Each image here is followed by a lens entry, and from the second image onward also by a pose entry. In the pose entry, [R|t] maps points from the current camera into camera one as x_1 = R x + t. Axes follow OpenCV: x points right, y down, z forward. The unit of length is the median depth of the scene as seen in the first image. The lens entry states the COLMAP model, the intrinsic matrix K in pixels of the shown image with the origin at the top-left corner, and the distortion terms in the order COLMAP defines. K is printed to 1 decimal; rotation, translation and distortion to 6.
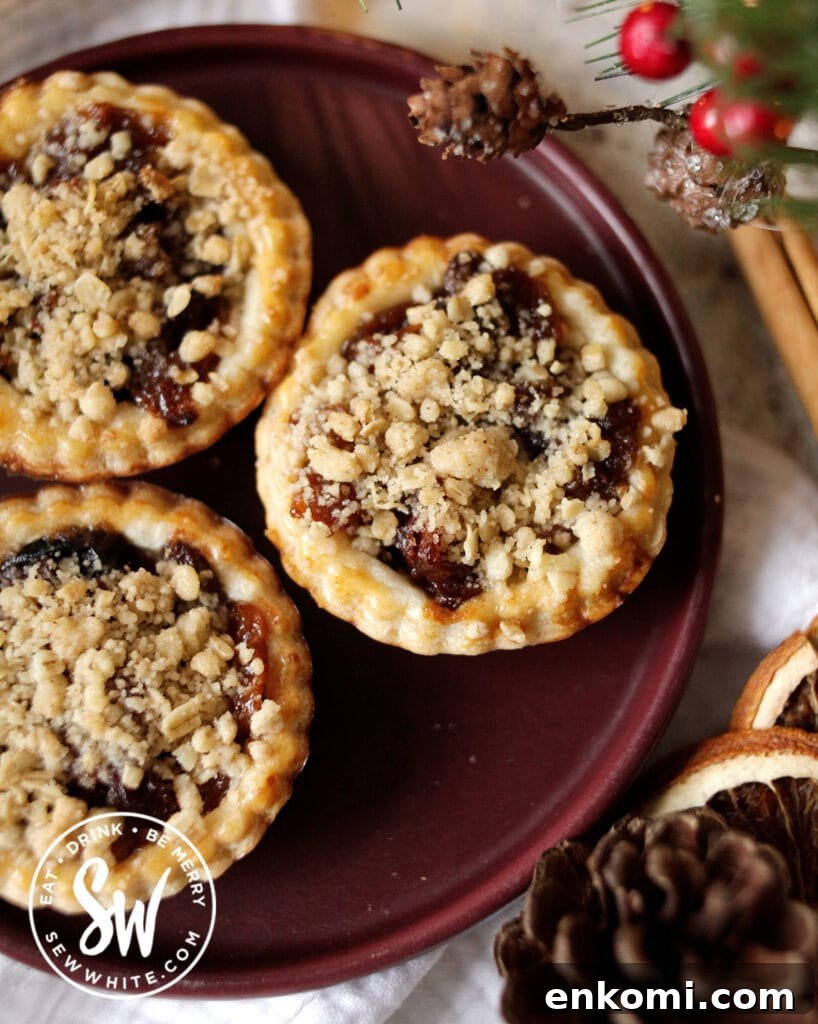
lens RADIAL K [[1320.7, 0, 397.6], [0, 1320.7, 428.2], [0, 0, 1]] dist [-0.081928, 0.000000]
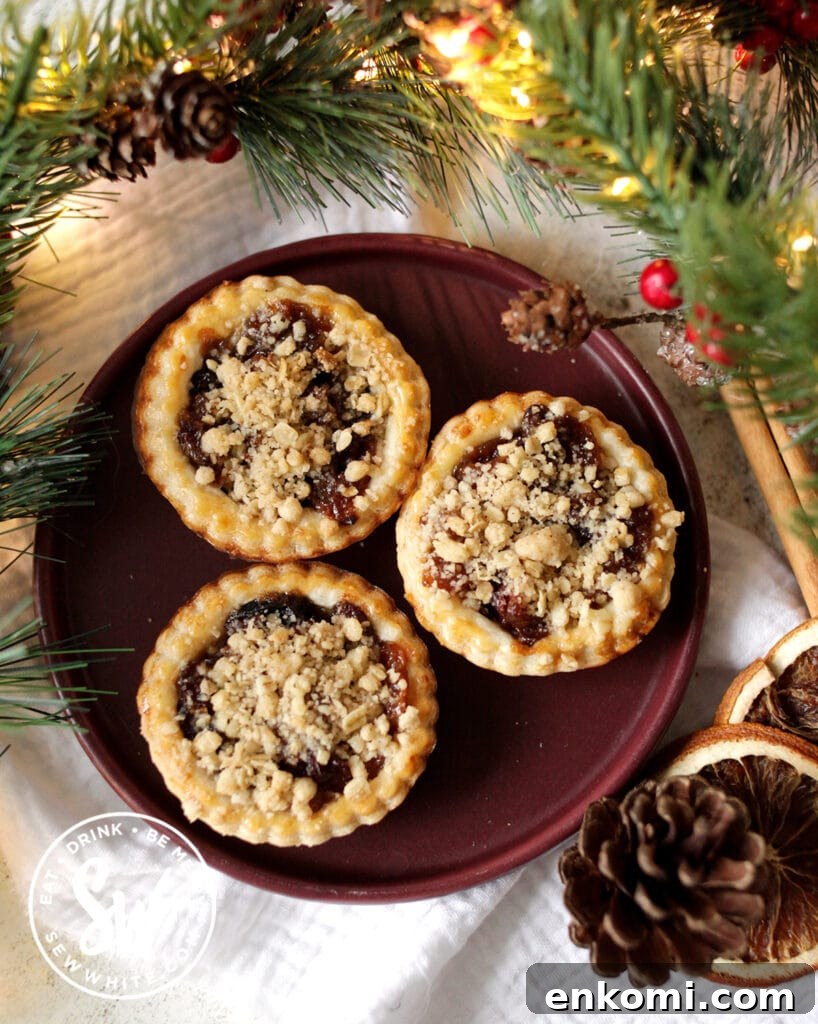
lens RADIAL K [[1266.2, 0, 436.2], [0, 1266.2, 497.6], [0, 0, 1]] dist [-0.079337, 0.000000]
pose [[0.999940, -0.005274, 0.009592, -0.078054], [0.004912, 0.999290, 0.037365, -0.087290], [-0.009782, -0.037315, 0.999256, -0.442807]]
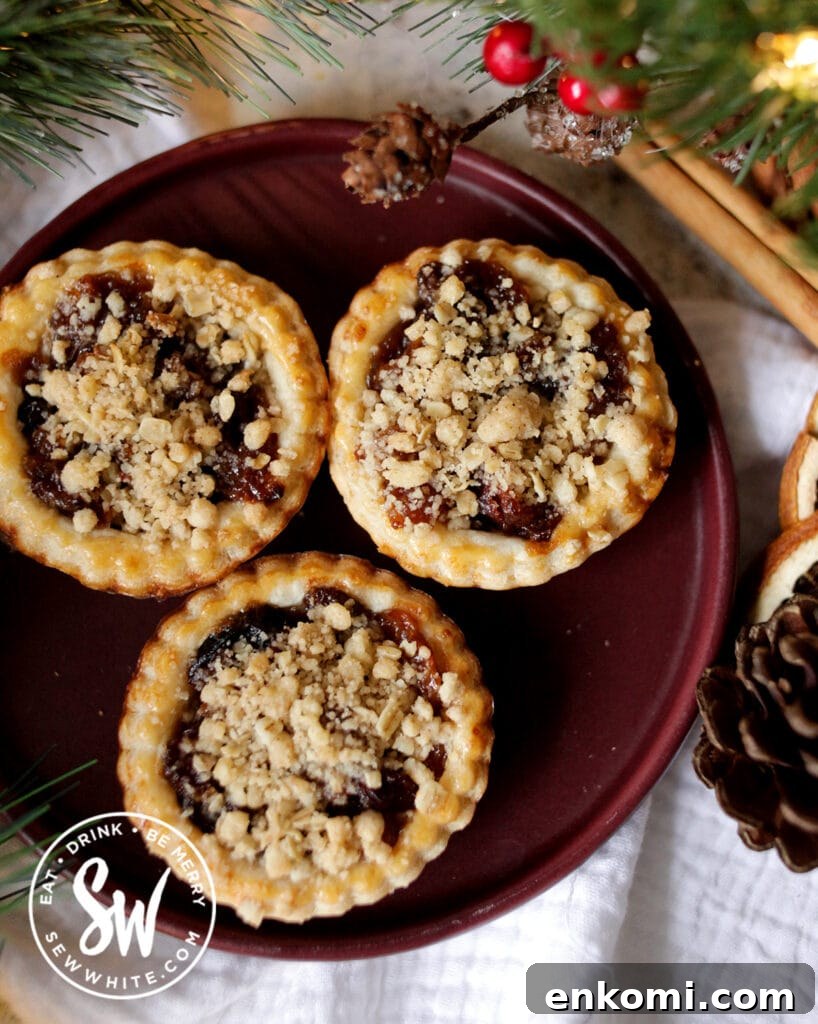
lens RADIAL K [[1320.7, 0, 426.9], [0, 1320.7, 416.4], [0, 0, 1]] dist [-0.081928, 0.000000]
pose [[0.900651, -0.427577, 0.077500, -0.102527], [0.423716, 0.903694, 0.061664, -0.087166], [-0.096402, -0.022700, 0.995084, -0.198028]]
